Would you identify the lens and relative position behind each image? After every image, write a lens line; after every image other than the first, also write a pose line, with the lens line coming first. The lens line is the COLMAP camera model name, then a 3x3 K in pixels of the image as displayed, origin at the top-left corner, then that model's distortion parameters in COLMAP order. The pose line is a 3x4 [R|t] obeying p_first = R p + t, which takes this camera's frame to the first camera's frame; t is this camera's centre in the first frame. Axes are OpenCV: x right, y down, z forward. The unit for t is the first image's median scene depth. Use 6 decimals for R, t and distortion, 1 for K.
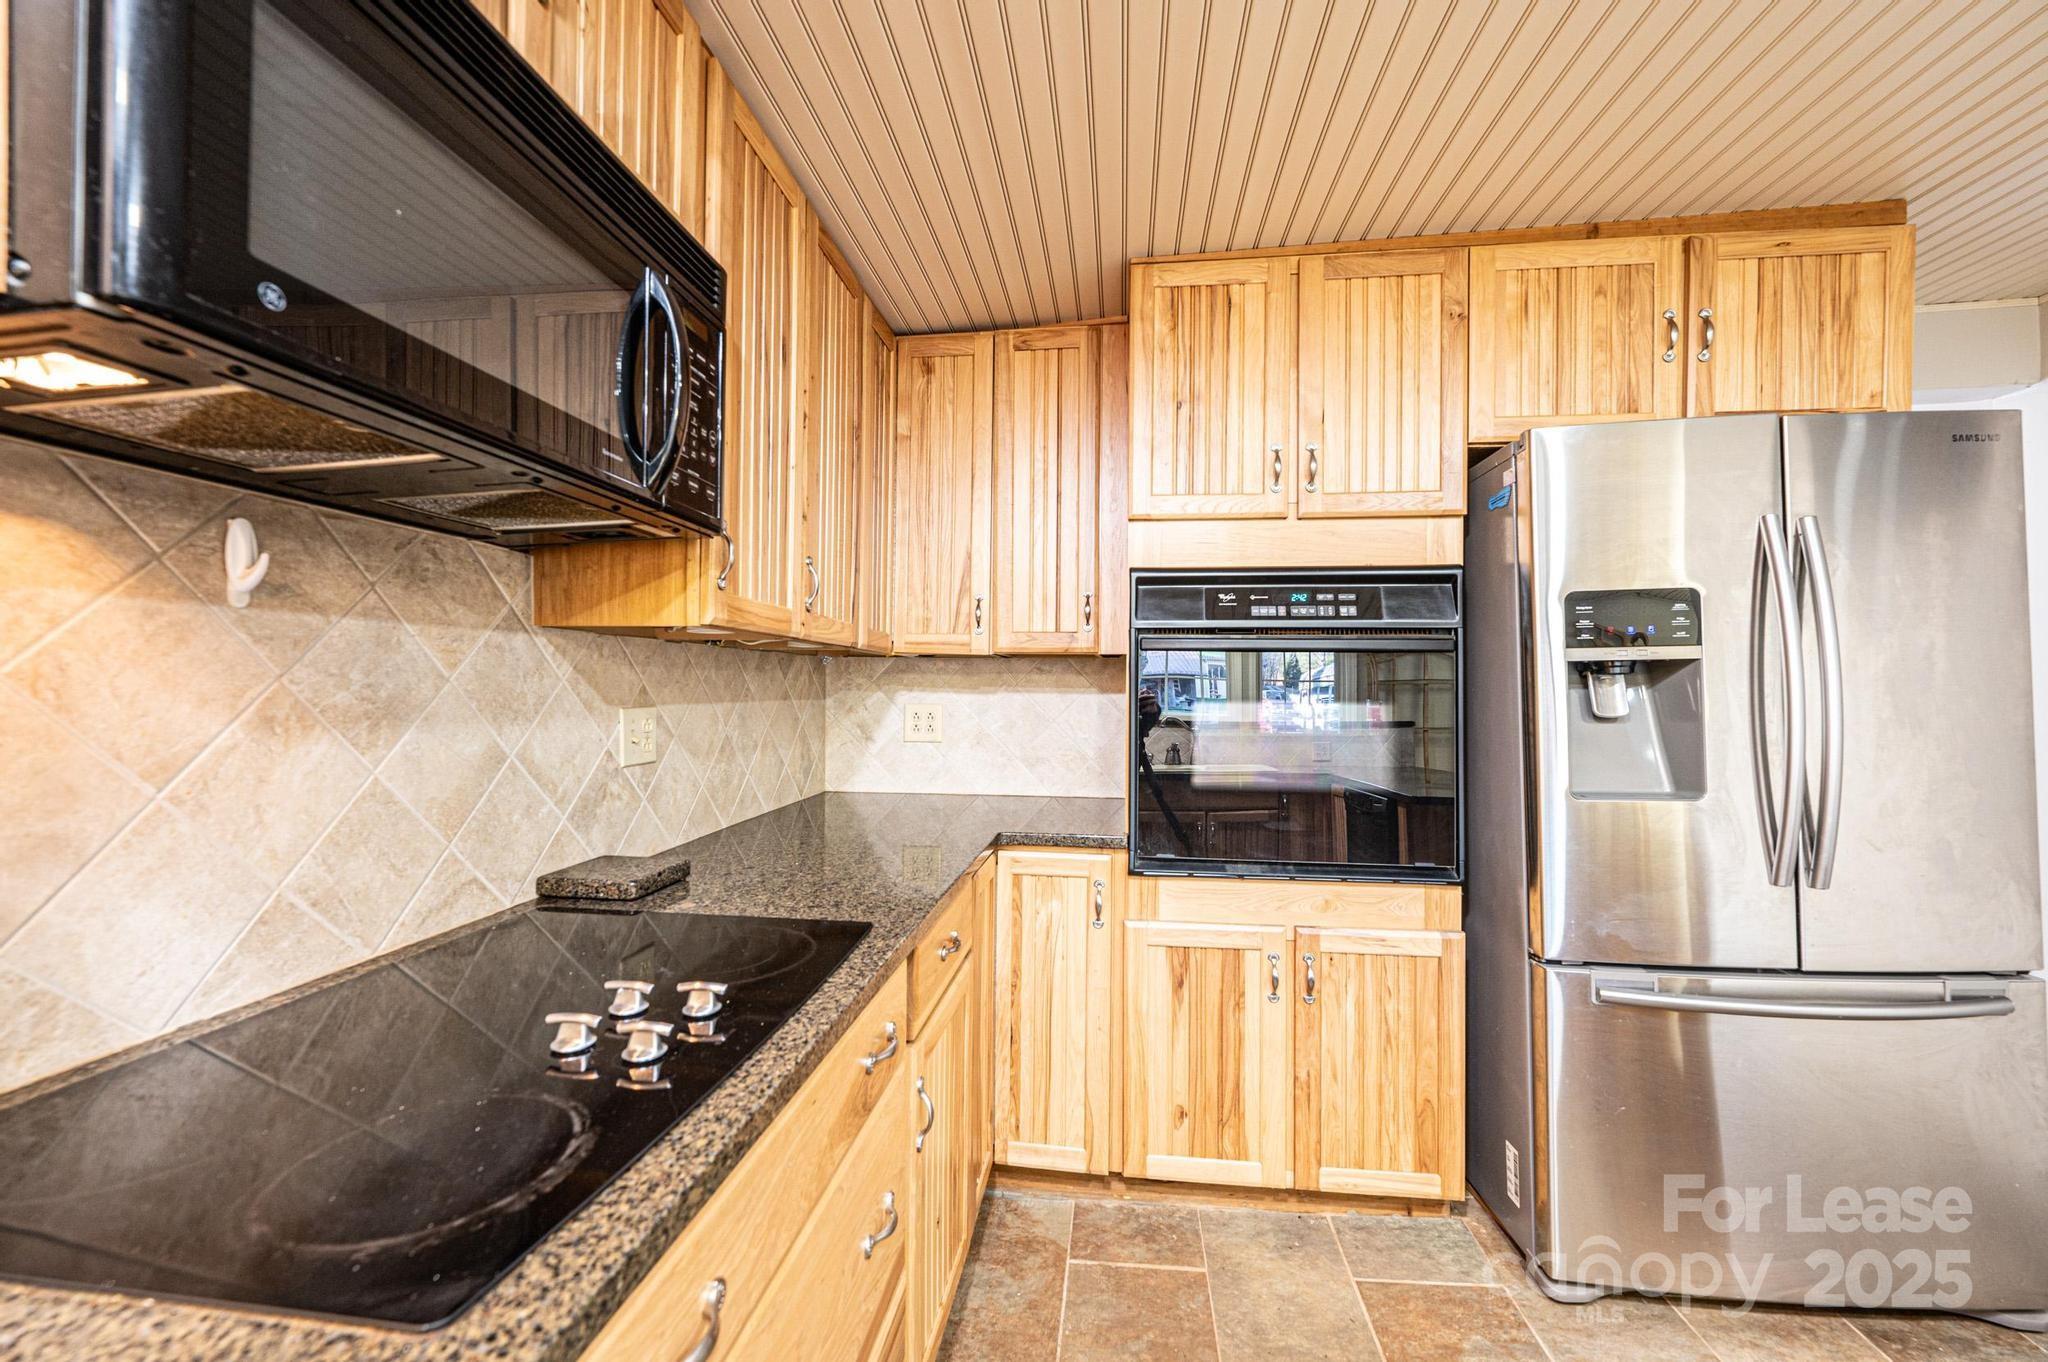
lens RADIAL K [[812.9, 0, 1015.0], [0, 812.9, 671.1], [0, 0, 1]] dist [-0.000205, 0.000105]
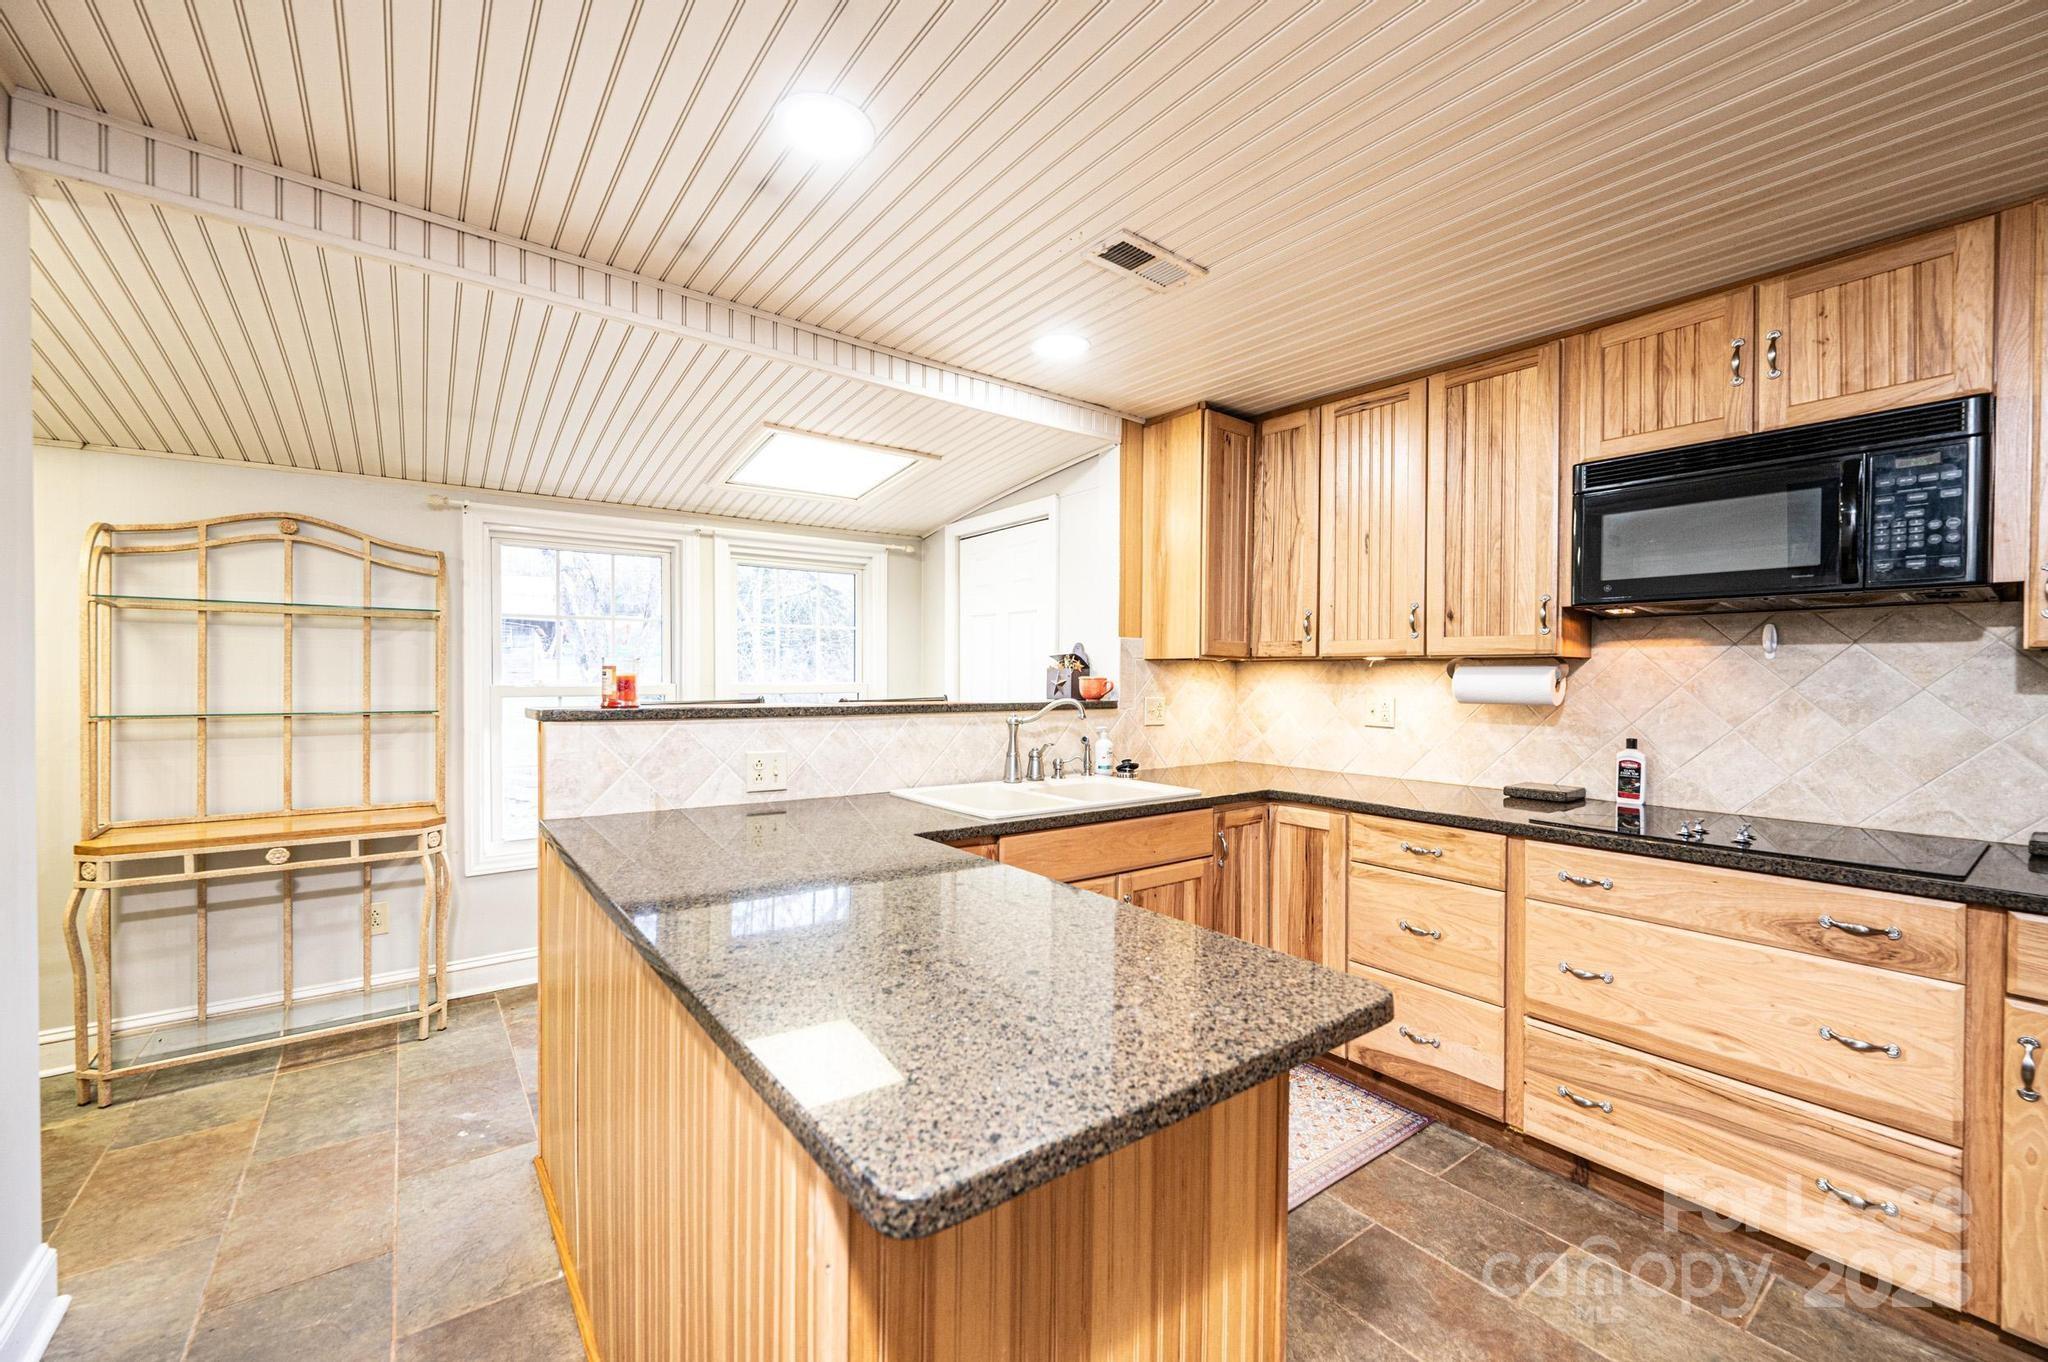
lens RADIAL K [[812.9, 0, 1023.0], [0, 812.9, 683.7], [0, 0, 1]] dist [-0.000430, 0.000248]
pose [[-0.713417, -0.003571, -0.700731, 1.342280], [0.001642, 0.999976, -0.006768, 0.005308], [0.700738, -0.005979, -0.713393, 0.643756]]
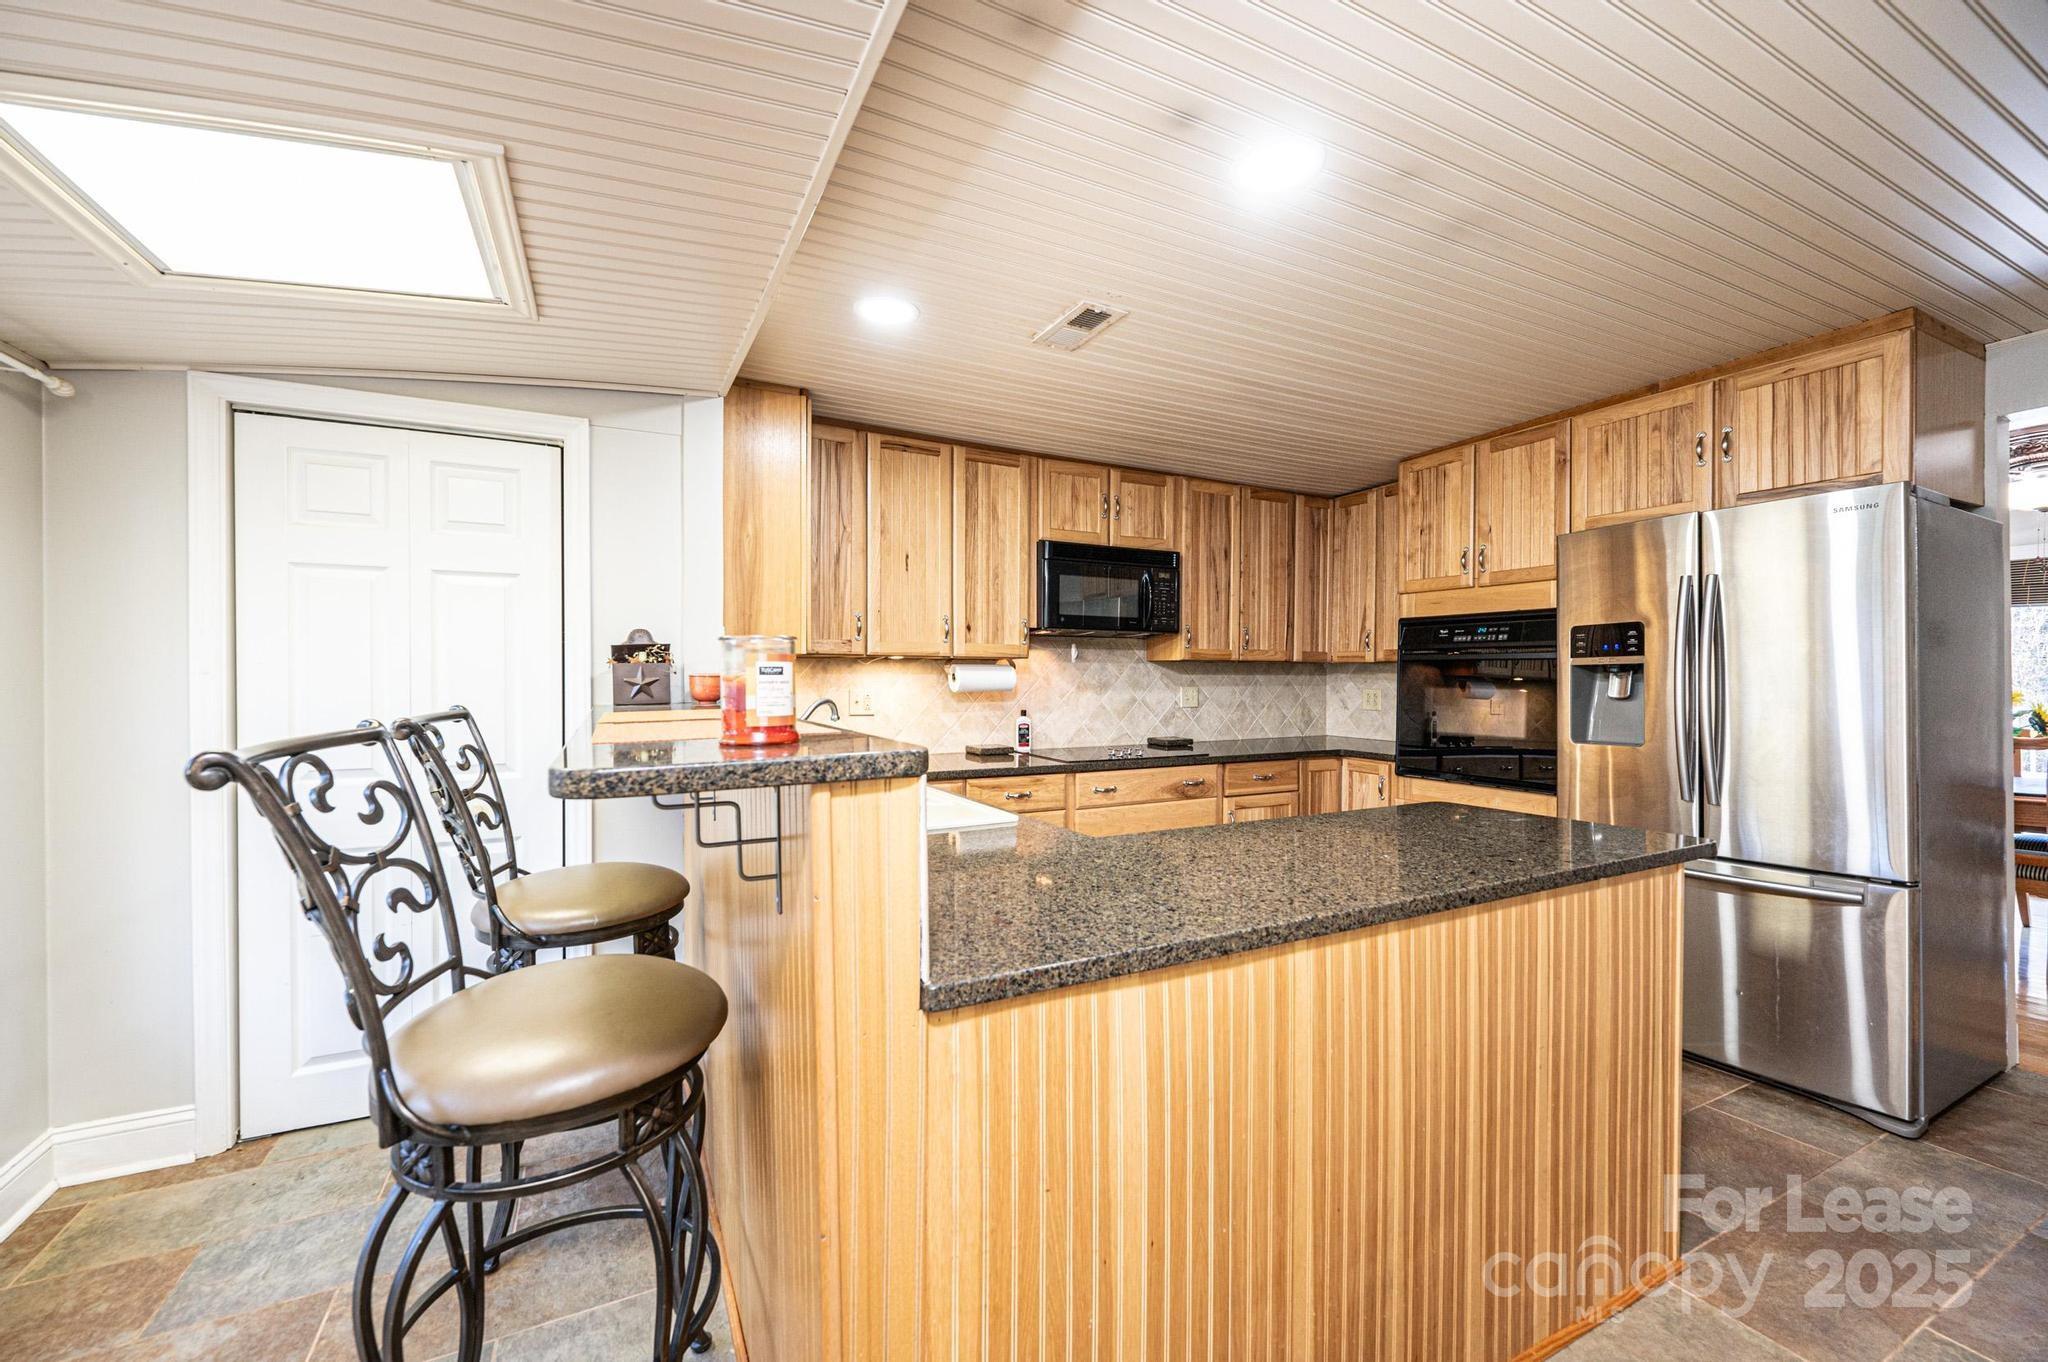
lens RADIAL K [[812.9, 0, 1023.0], [0, 812.9, 683.7], [0, 0, 1]] dist [-0.000430, 0.000248]
pose [[0.557556, 0.004315, -0.830128, 1.516725], [0.015986, 0.999745, 0.015934, -0.019905], [0.829986, -0.022155, 0.557345, -1.014738]]
